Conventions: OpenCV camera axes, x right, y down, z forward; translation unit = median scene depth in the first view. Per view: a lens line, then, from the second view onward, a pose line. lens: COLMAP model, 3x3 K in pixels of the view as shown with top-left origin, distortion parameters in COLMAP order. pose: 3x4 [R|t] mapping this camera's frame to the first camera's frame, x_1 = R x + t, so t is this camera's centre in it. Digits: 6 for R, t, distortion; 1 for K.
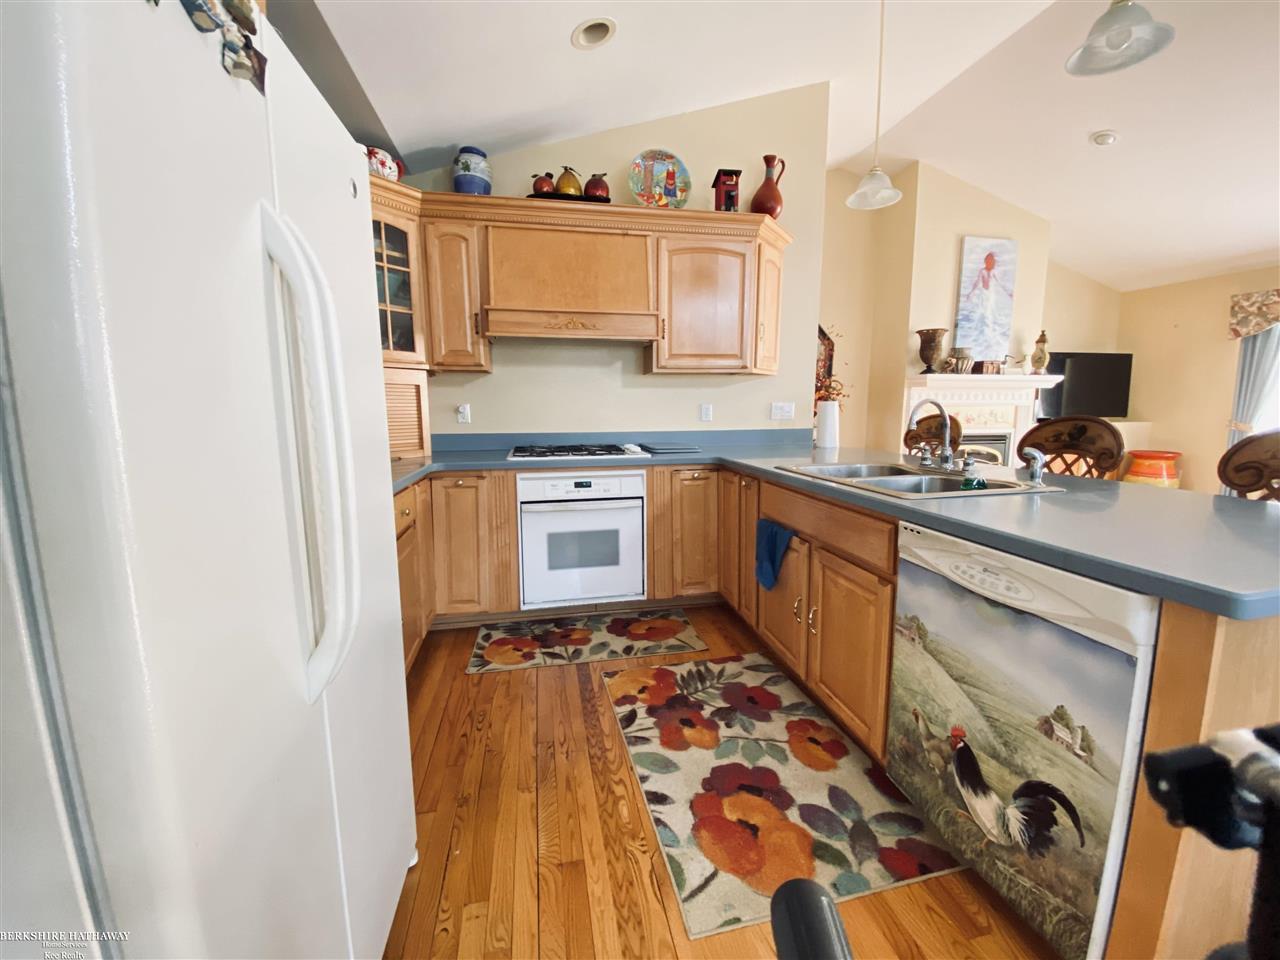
lens RADIAL K [[521.0, 0, 638.4], [0, 521.0, 477.6], [0, 0, 1]] dist [0.030571, -0.024356]
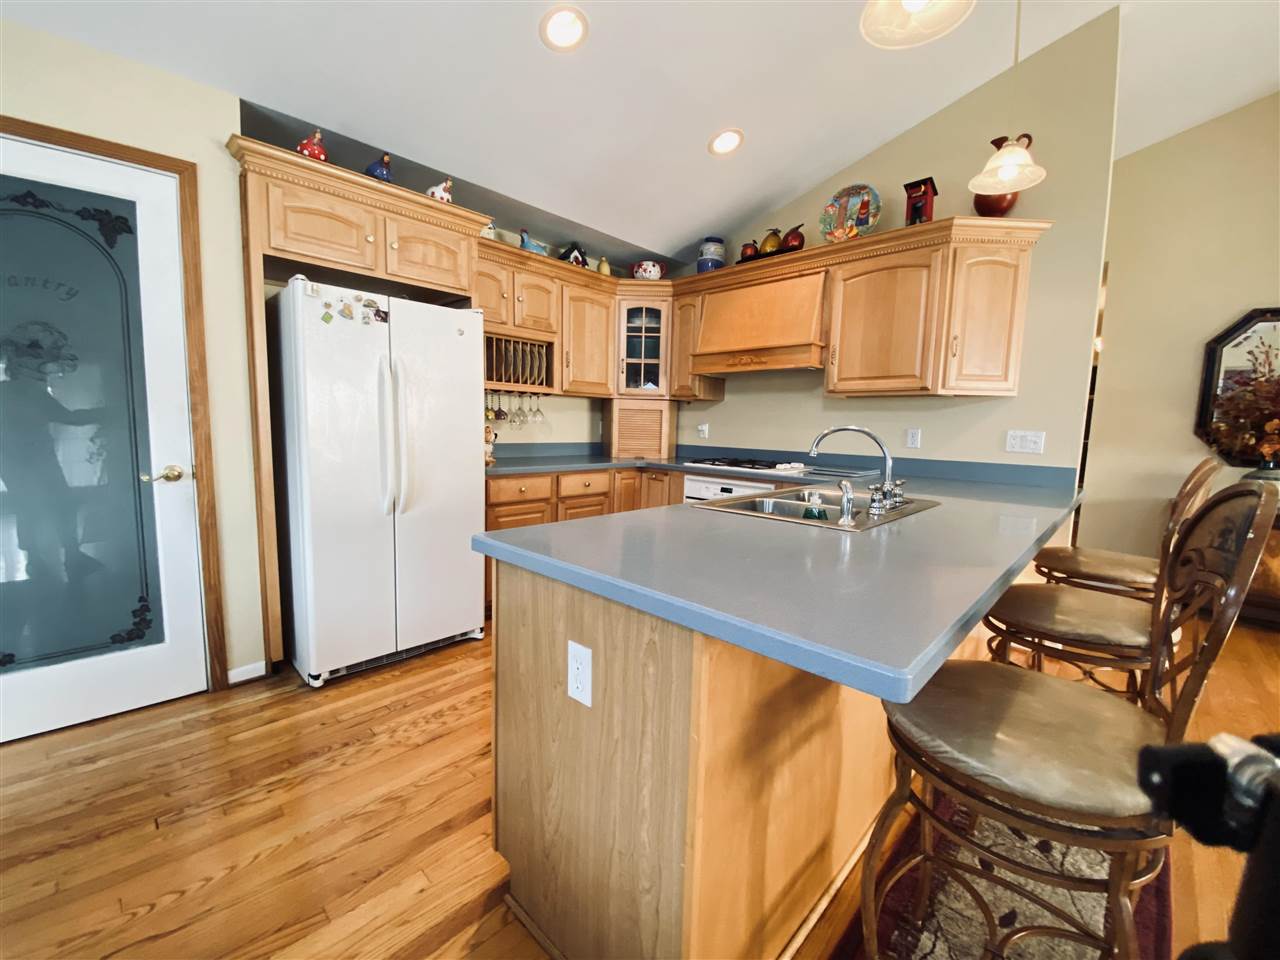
lens RADIAL K [[510.8, 0, 643.6], [0, 510.8, 495.2], [0, 0, 1]] dist [0.001584, -0.011368]
pose [[0.580877, 0.131819, -0.803247, 0.750157], [-0.140441, 0.988232, 0.060615, -0.020052], [0.801784, 0.077599, 0.592554, 0.124773]]
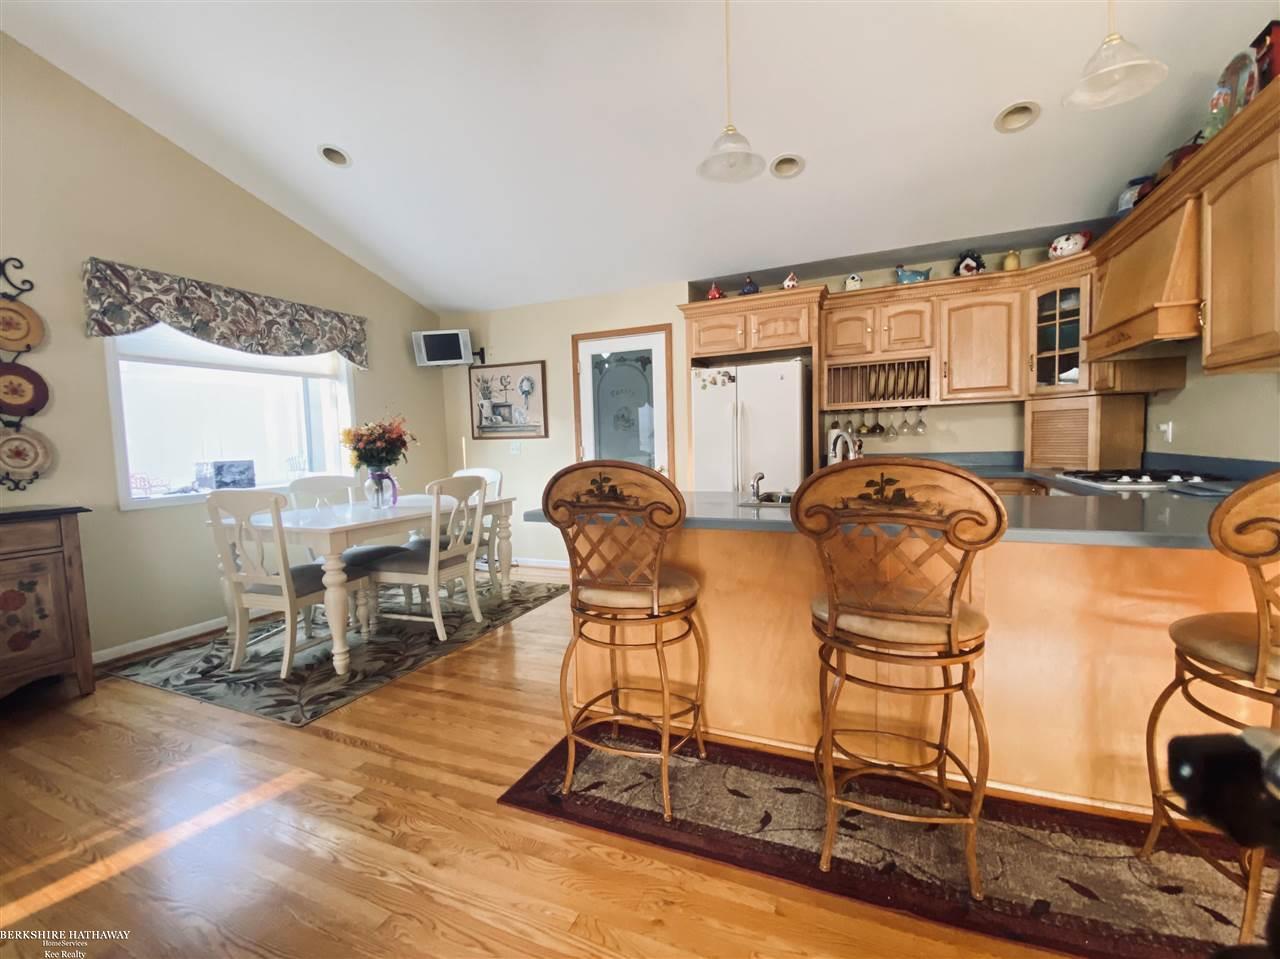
lens RADIAL K [[550.3, 0, 643.2], [0, 550.3, 484.9], [0, 0, 1]] dist [0.008727, -0.015424]
pose [[-0.564349, 0.084325, -0.821218, 1.180152], [-0.080119, 0.984479, 0.156148, -0.124254], [0.821639, 0.153917, -0.548834, 0.898852]]
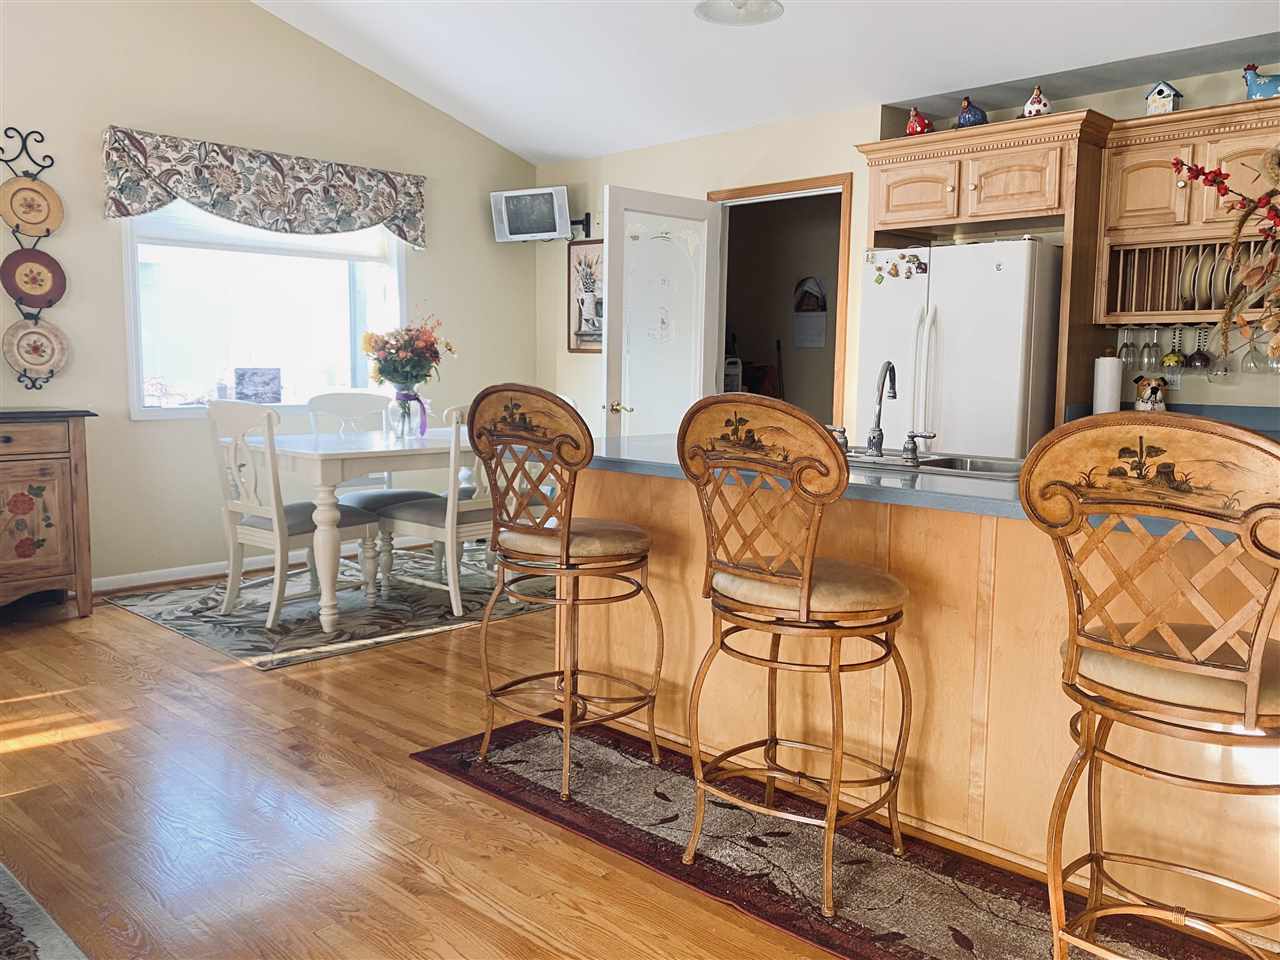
lens RADIAL K [[1025.9, 0, 640.0], [0, 1025.9, 480.0], [0, 0, 1]] dist [0.012863, -0.012125]
pose [[-0.814780, 0.061931, -0.576452, 1.189779], [-0.085312, 0.970648, 0.224864, -0.194569], [0.573458, 0.232393, -0.785582, 1.383594]]
